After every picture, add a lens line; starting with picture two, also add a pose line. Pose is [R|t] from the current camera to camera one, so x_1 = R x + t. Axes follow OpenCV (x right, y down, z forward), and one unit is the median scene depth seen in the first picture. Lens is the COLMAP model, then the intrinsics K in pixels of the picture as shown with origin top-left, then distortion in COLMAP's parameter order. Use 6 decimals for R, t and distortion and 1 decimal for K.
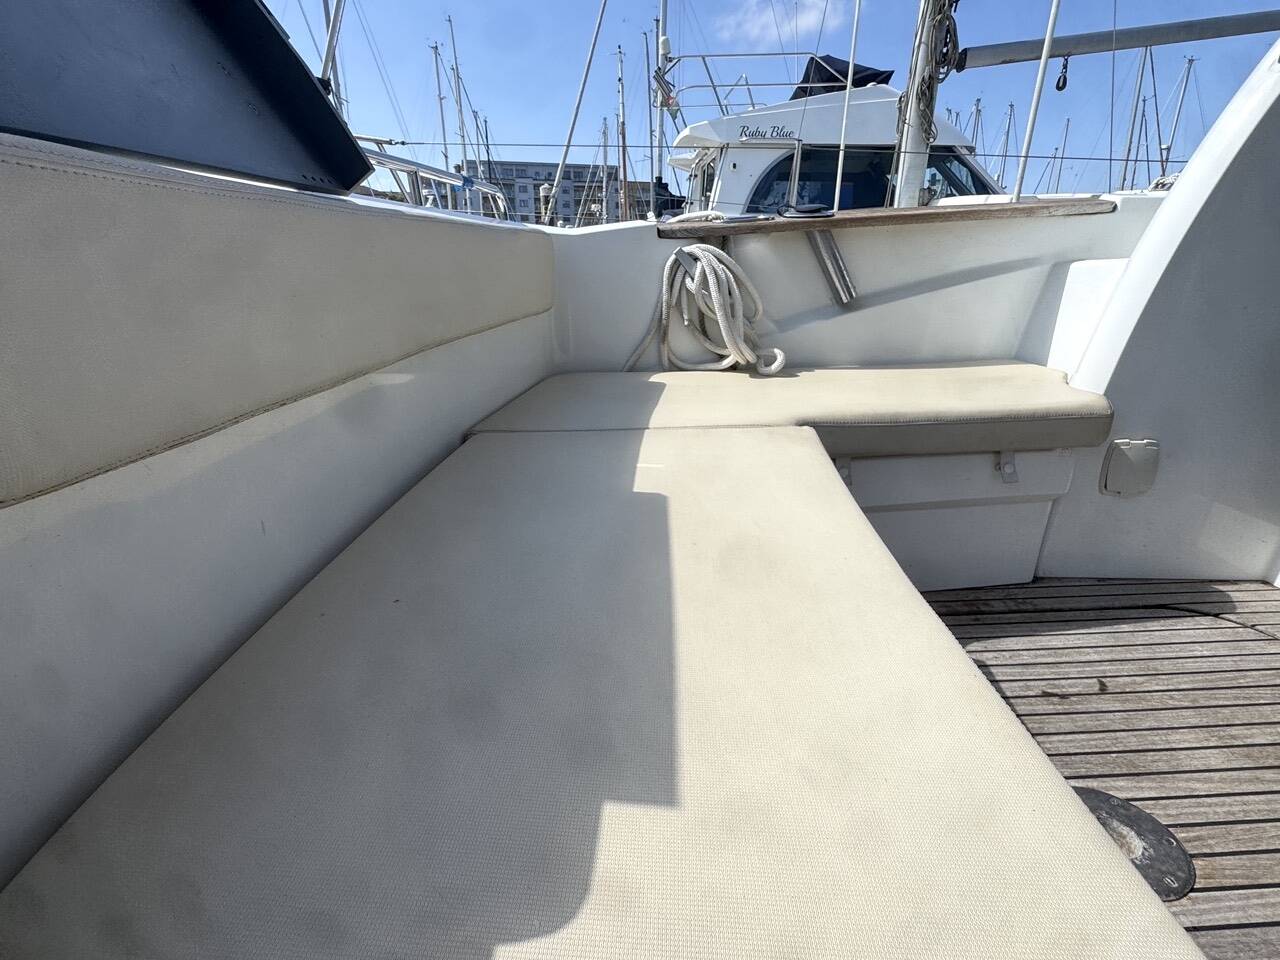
lens RADIAL K [[634.0, 0, 636.2], [0, 634.0, 479.3], [0, 0, 1]] dist [-0.010169, 0.000104]
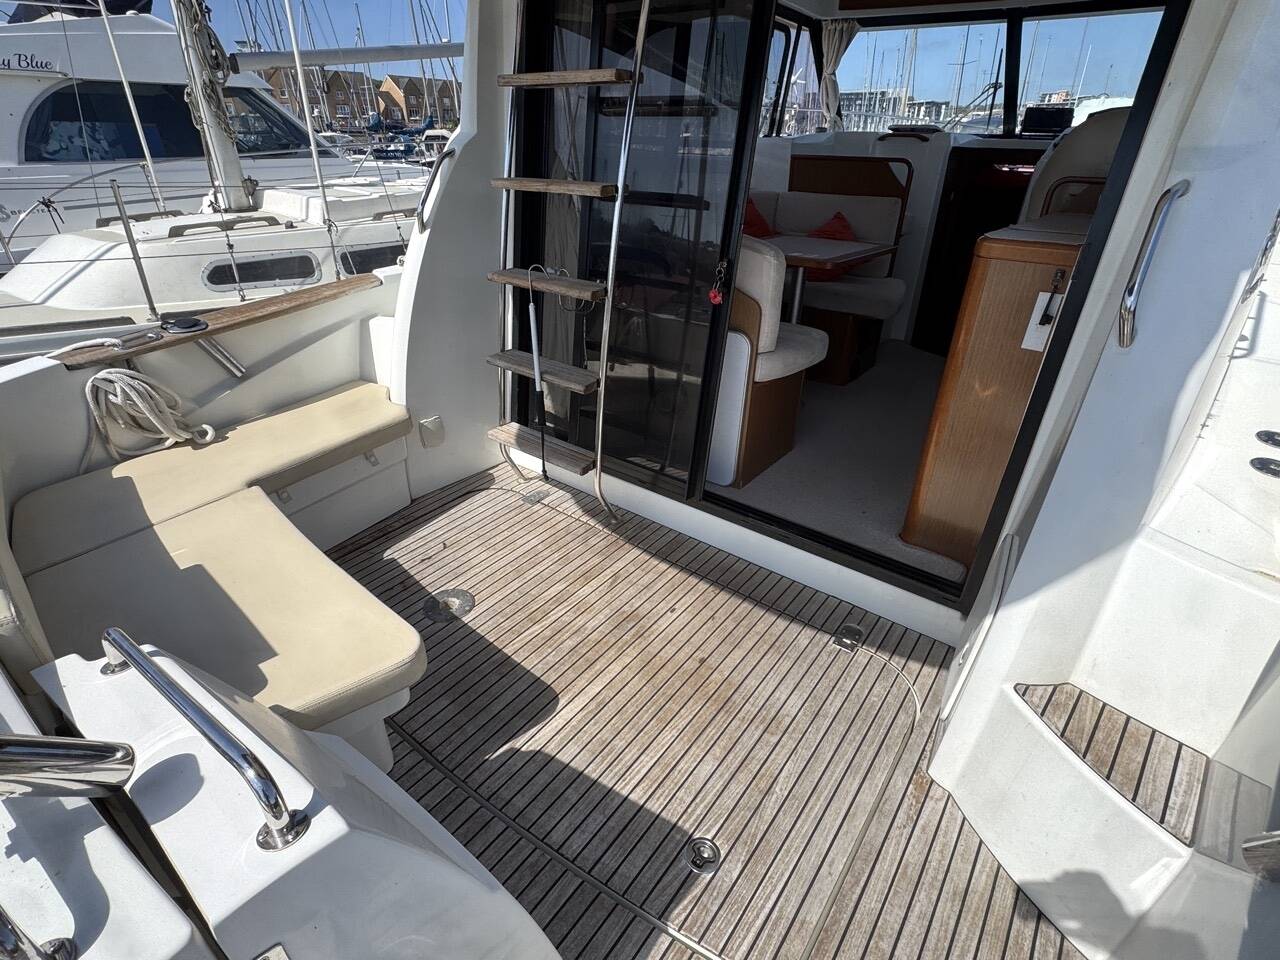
lens RADIAL K [[634.0, 0, 636.2], [0, 634.0, 479.3], [0, 0, 1]] dist [-0.010169, 0.000104]
pose [[0.637998, -0.367914, 0.676460, -0.192237], [0.256551, 0.929845, 0.263761, -0.236068], [-0.726044, 0.005268, 0.687628, -0.800496]]
